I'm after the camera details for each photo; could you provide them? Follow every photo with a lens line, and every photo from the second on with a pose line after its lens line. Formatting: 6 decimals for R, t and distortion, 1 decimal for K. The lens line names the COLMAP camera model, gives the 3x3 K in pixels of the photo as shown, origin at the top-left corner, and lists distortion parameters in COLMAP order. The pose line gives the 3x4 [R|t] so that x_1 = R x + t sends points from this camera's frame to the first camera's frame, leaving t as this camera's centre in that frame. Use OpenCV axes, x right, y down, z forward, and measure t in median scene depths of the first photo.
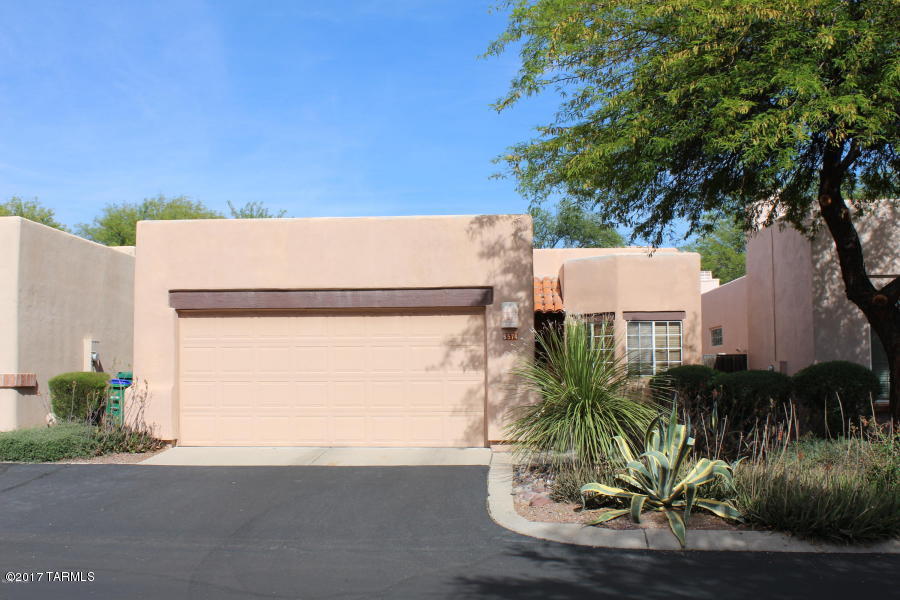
lens RADIAL K [[906.2, 0, 450.5], [0, 906.2, 313.7], [0, 0, 1]] dist [-0.078539, 0.019562]
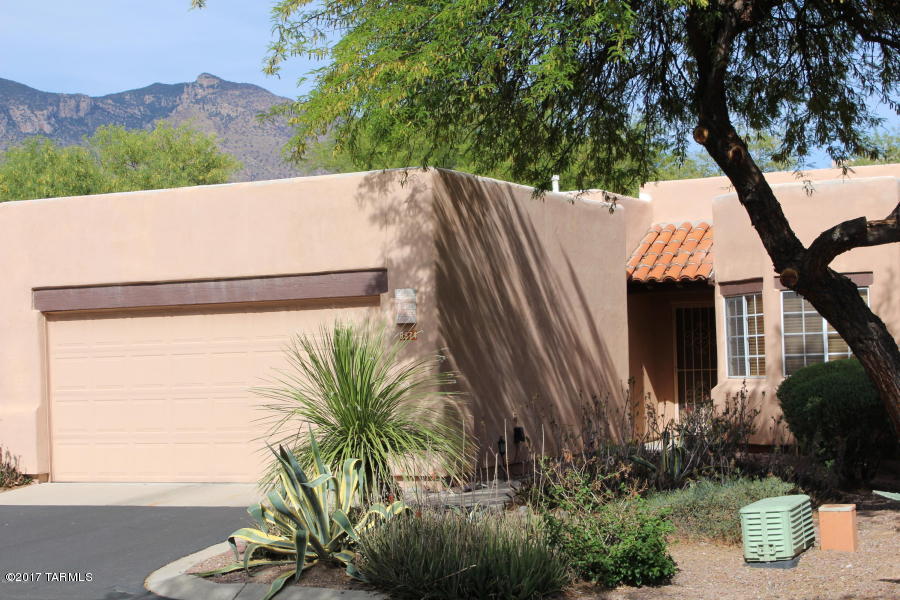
lens RADIAL K [[1566.2, 0, 450.0], [0, 1566.2, 300.0], [0, 0, 1]] dist [0.026034, -0.086395]
pose [[0.927984, -0.036080, -0.370870, 0.561376], [0.046598, 0.998725, 0.019435, -0.025918], [0.369696, -0.035317, 0.928481, -0.166208]]
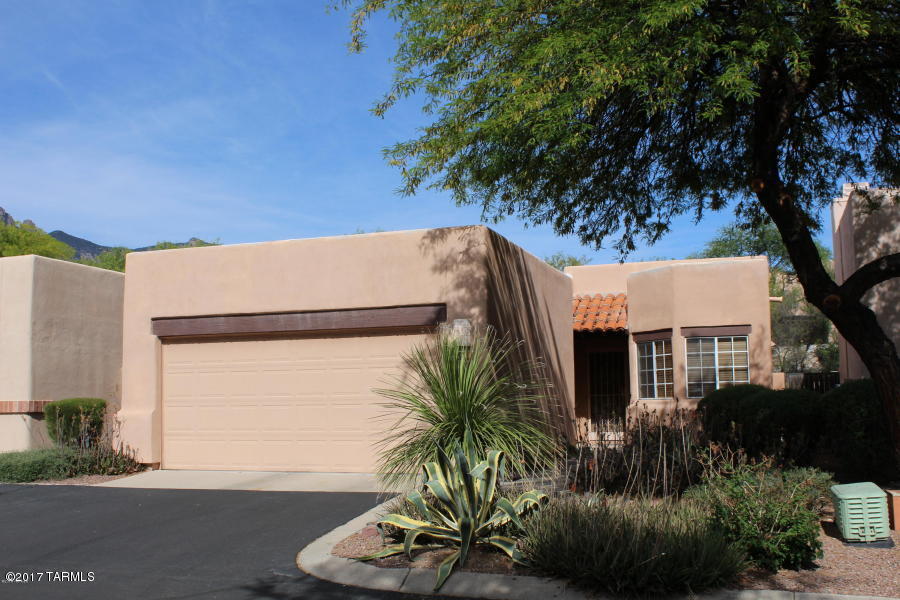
lens RADIAL K [[906.2, 0, 450.5], [0, 906.2, 313.7], [0, 0, 1]] dist [-0.078539, 0.019562]
pose [[0.965508, -0.033683, -0.258186, 0.291220], [0.025675, 0.999081, -0.034326, 0.013292], [0.259104, 0.026513, 0.965485, 0.091390]]
